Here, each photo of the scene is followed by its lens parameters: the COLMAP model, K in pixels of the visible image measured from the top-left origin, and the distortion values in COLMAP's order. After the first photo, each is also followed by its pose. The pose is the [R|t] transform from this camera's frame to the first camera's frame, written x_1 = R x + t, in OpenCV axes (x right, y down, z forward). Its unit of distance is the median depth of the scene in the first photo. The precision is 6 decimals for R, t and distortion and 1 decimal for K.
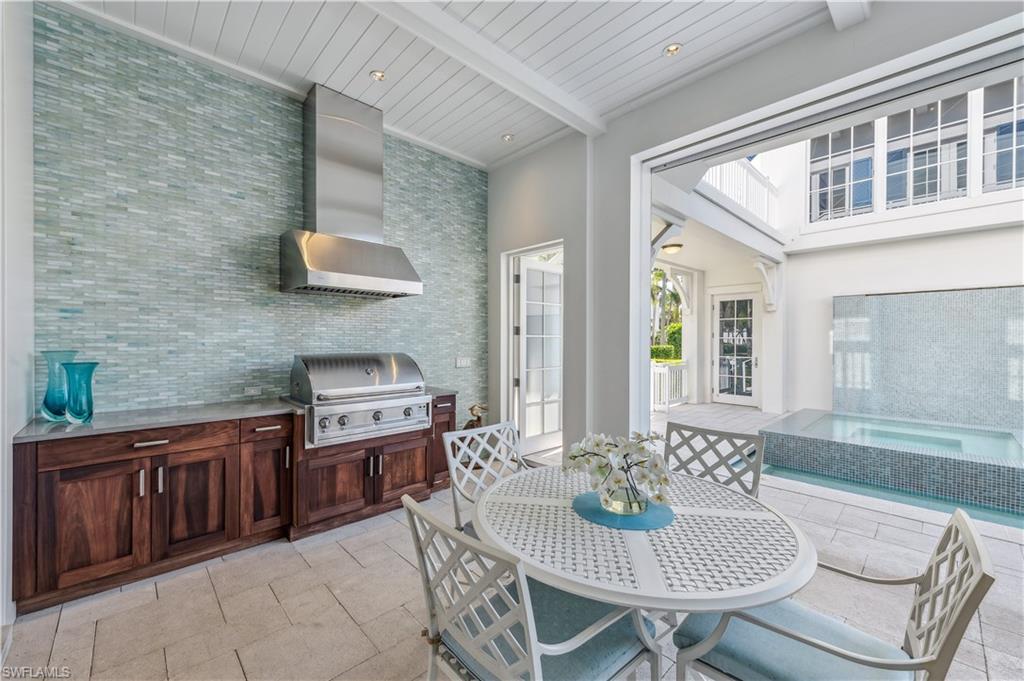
lens RADIAL K [[403.0, 0, 517.2], [0, 403.0, 343.6], [0, 0, 1]] dist [0.001361, 0.000017]
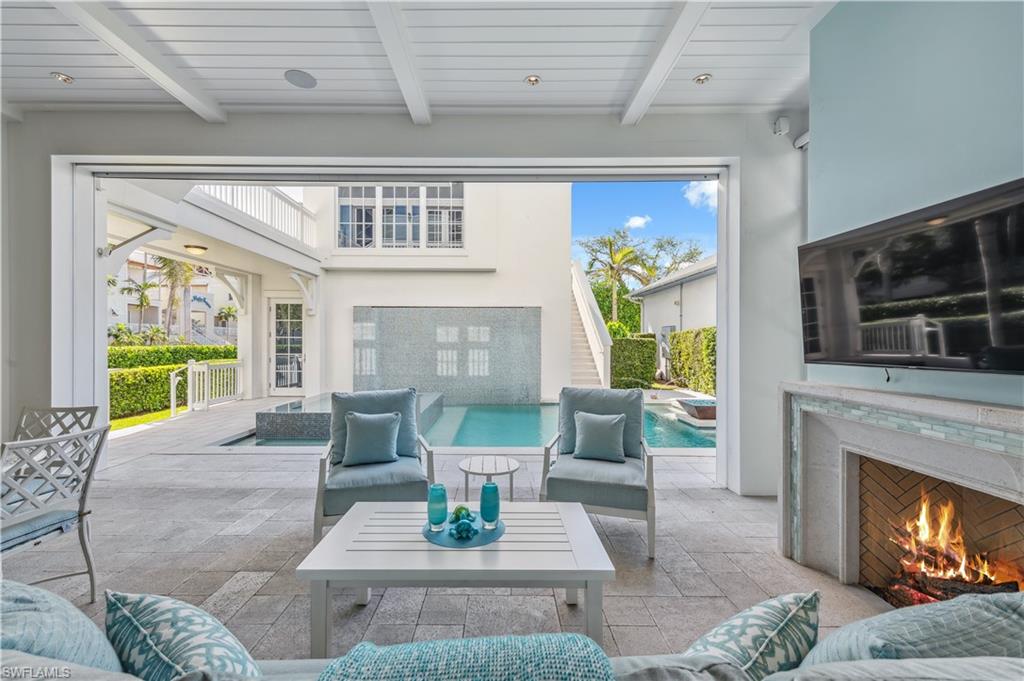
lens RADIAL K [[406.0, 0, 501.7], [0, 406.0, 342.3], [0, 0, 1]] dist [0.008882, -0.000726]
pose [[0.698424, 0.001113, 0.715683, 0.173698], [0.003073, 0.999985, -0.004554, 0.009152], [-0.715677, 0.005380, 0.698410, -0.281071]]
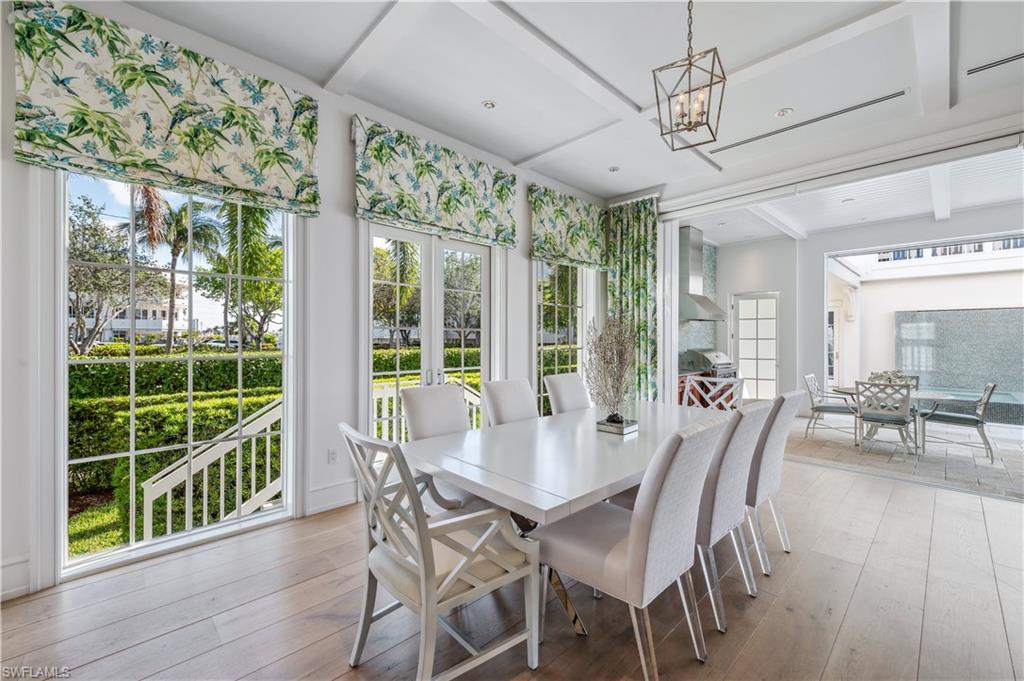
lens RADIAL K [[419.4, 0, 512.0], [0, 419.4, 340.5], [0, 0, 1]] dist [-0.000691, -0.000068]
pose [[0.999940, 0.000896, -0.010936, -0.635347], [-0.000906, 0.999999, -0.000856, -0.004959], [0.010935, 0.000865, 0.999940, -0.586088]]
